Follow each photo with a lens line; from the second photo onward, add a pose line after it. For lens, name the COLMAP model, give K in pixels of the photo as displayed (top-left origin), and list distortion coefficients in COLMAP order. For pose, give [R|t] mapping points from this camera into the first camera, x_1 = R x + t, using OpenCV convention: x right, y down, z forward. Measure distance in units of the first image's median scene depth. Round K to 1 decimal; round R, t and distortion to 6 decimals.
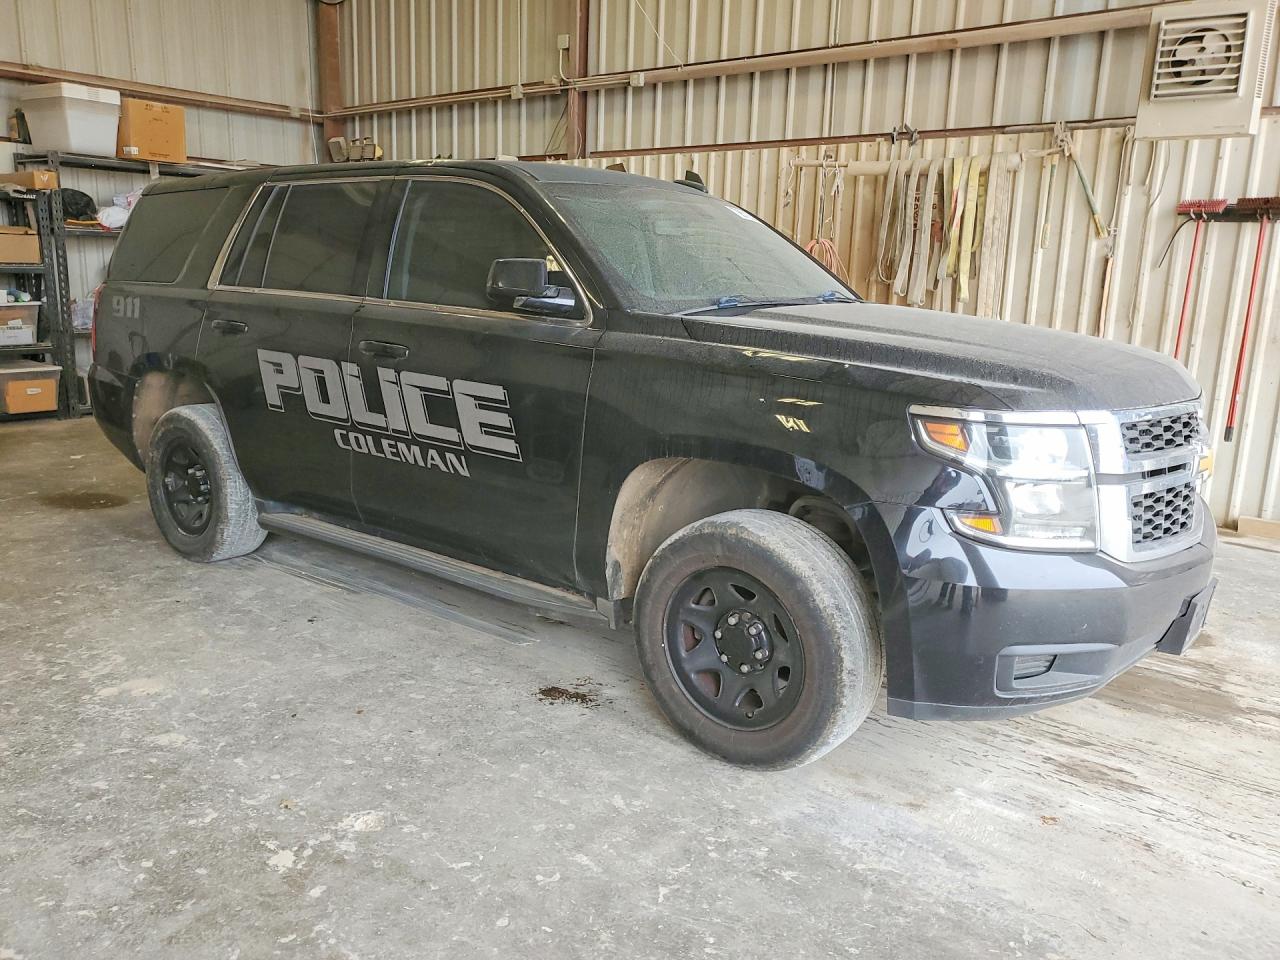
lens RADIAL K [[1014.7, 0, 637.2], [0, 1014.7, 484.4], [0, 0, 1]] dist [0.017973, -0.003260]
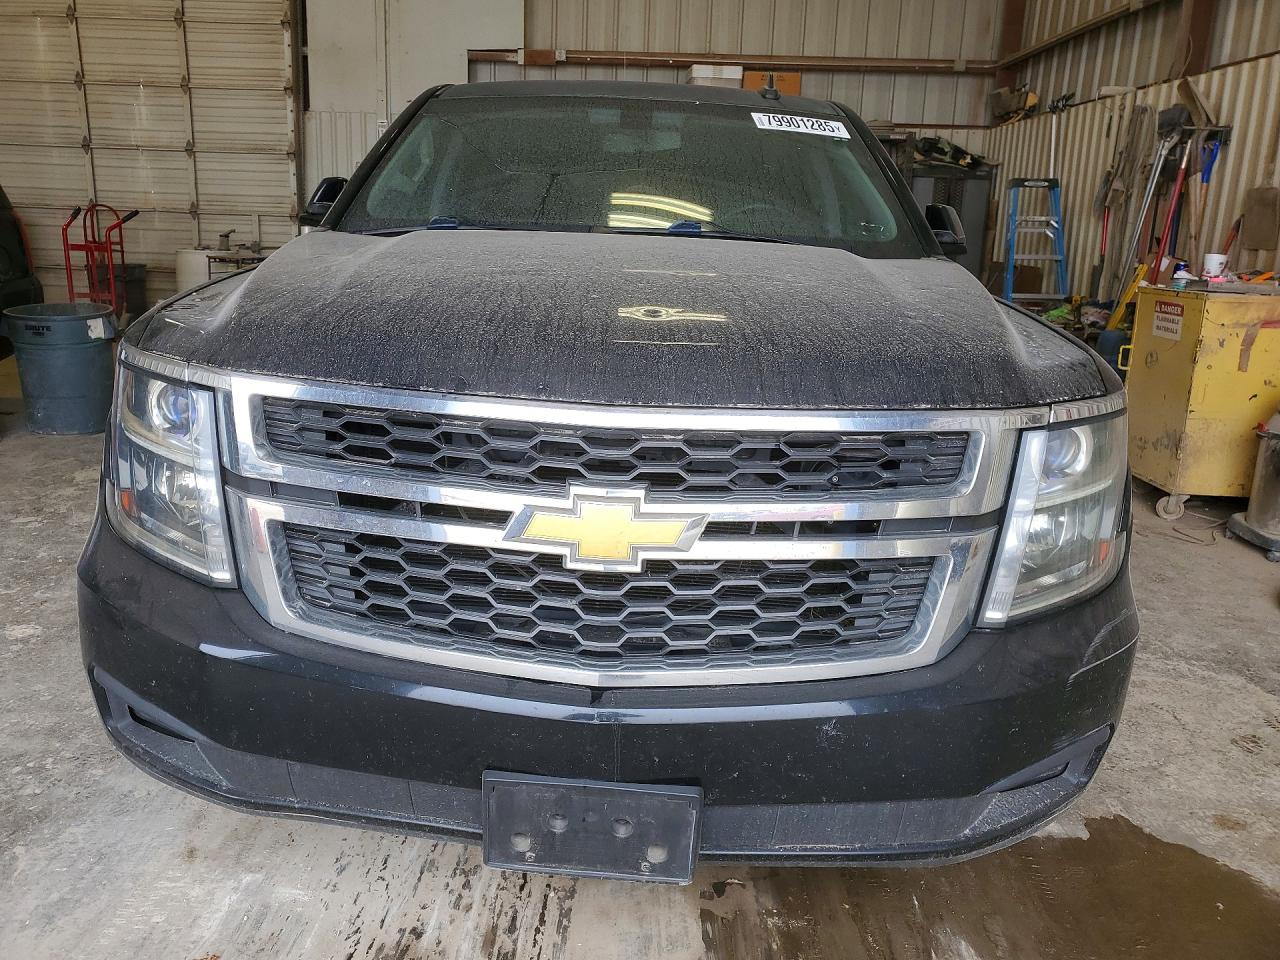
lens RADIAL K [[1014.7, 0, 638.9], [0, 1014.7, 489.2], [0, 0, 1]] dist [0.017973, -0.003260]
pose [[0.573660, 0.202489, -0.793670, 0.887219], [-0.191057, 0.975313, 0.110737, -0.092866], [0.796500, 0.088110, 0.598185, 0.671552]]
